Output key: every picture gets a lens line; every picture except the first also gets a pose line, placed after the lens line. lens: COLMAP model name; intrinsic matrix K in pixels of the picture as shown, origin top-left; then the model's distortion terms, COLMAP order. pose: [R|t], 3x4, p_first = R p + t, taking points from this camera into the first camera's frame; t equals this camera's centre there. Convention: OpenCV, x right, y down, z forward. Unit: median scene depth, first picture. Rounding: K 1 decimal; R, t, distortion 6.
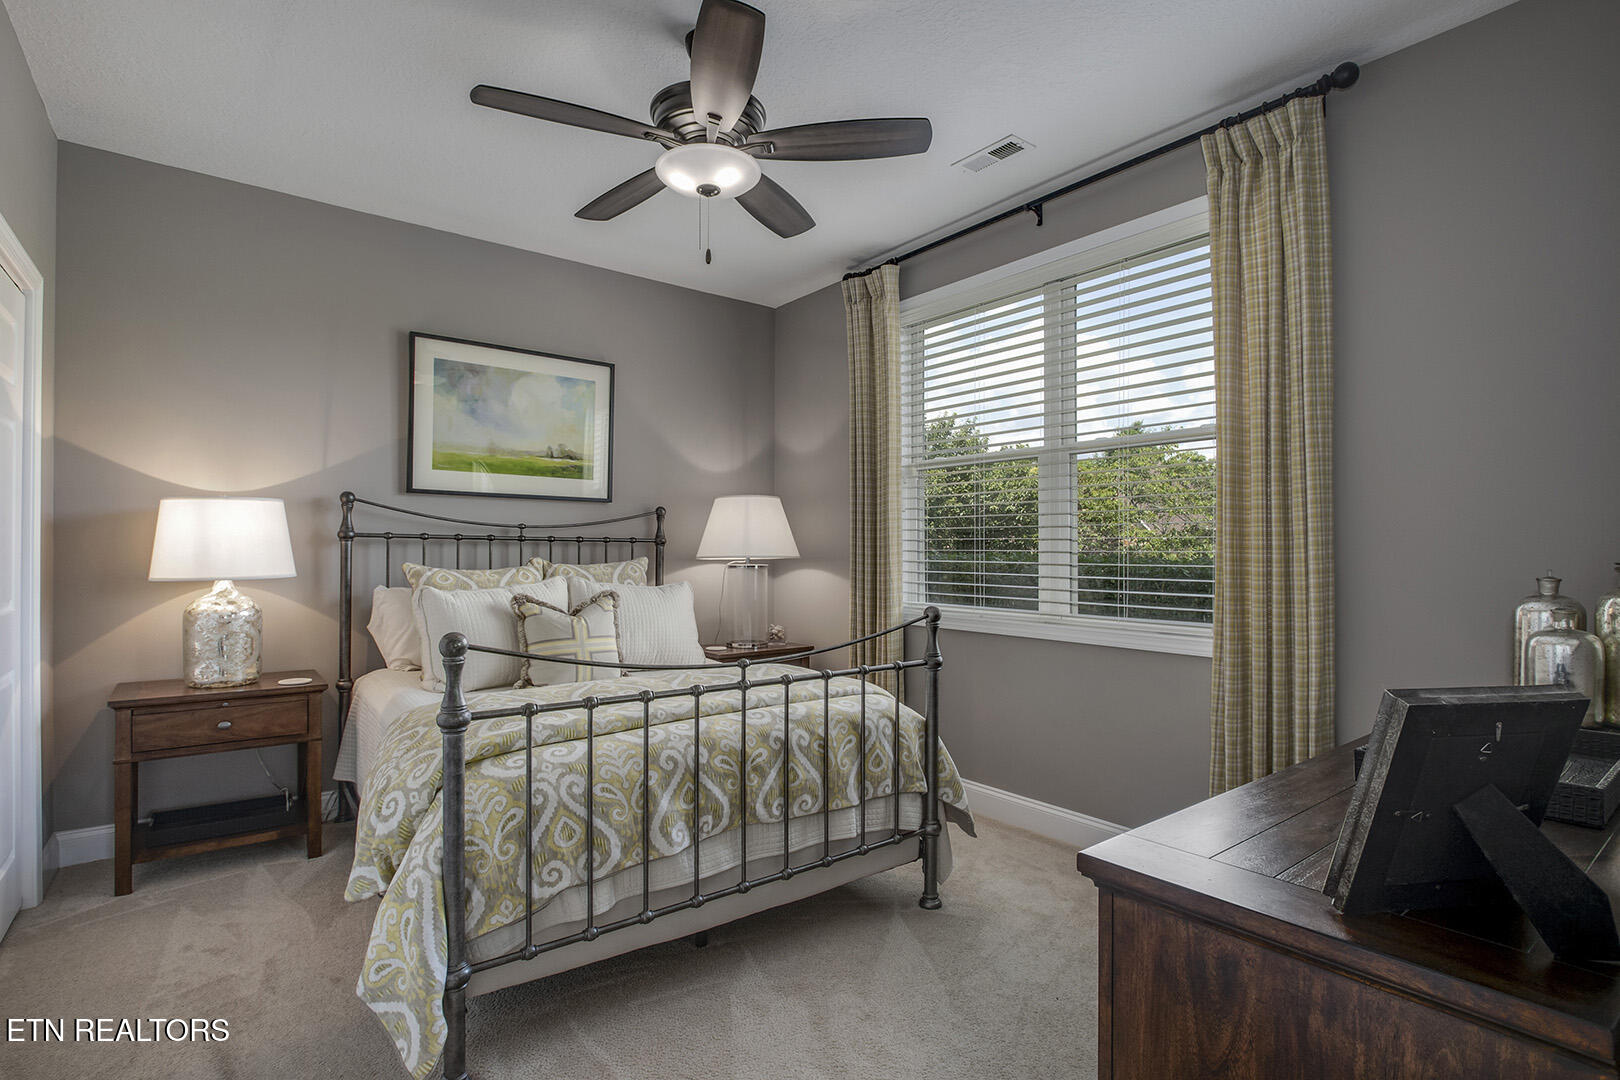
lens RADIAL K [[774.9, 0, 812.0], [0, 774.9, 542.3], [0, 0, 1]] dist [-0.003853, -0.000136]
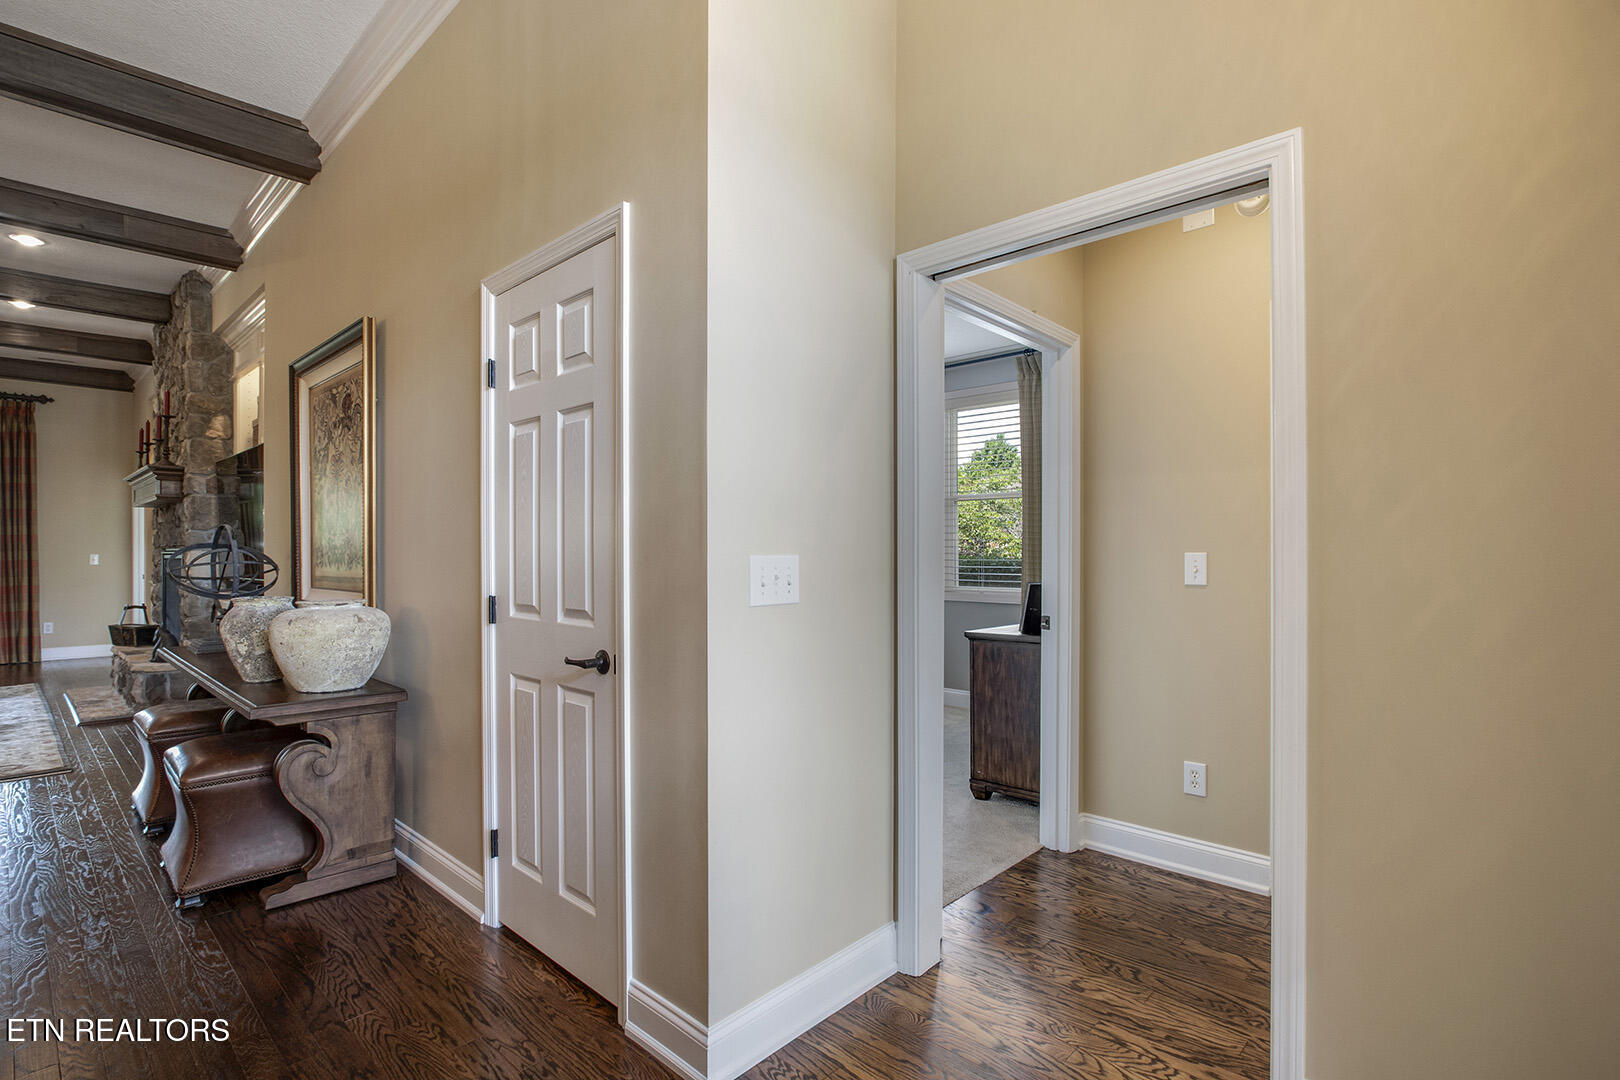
lens RADIAL K [[774.9, 0, 809.3], [0, 774.9, 550.4], [0, 0, 1]] dist [-0.003853, -0.000136]
pose [[0.988477, -0.004443, 0.151304, -0.330567], [0.003584, 0.999976, 0.005946, -0.008035], [-0.151327, -0.005336, 0.988469, -0.888634]]
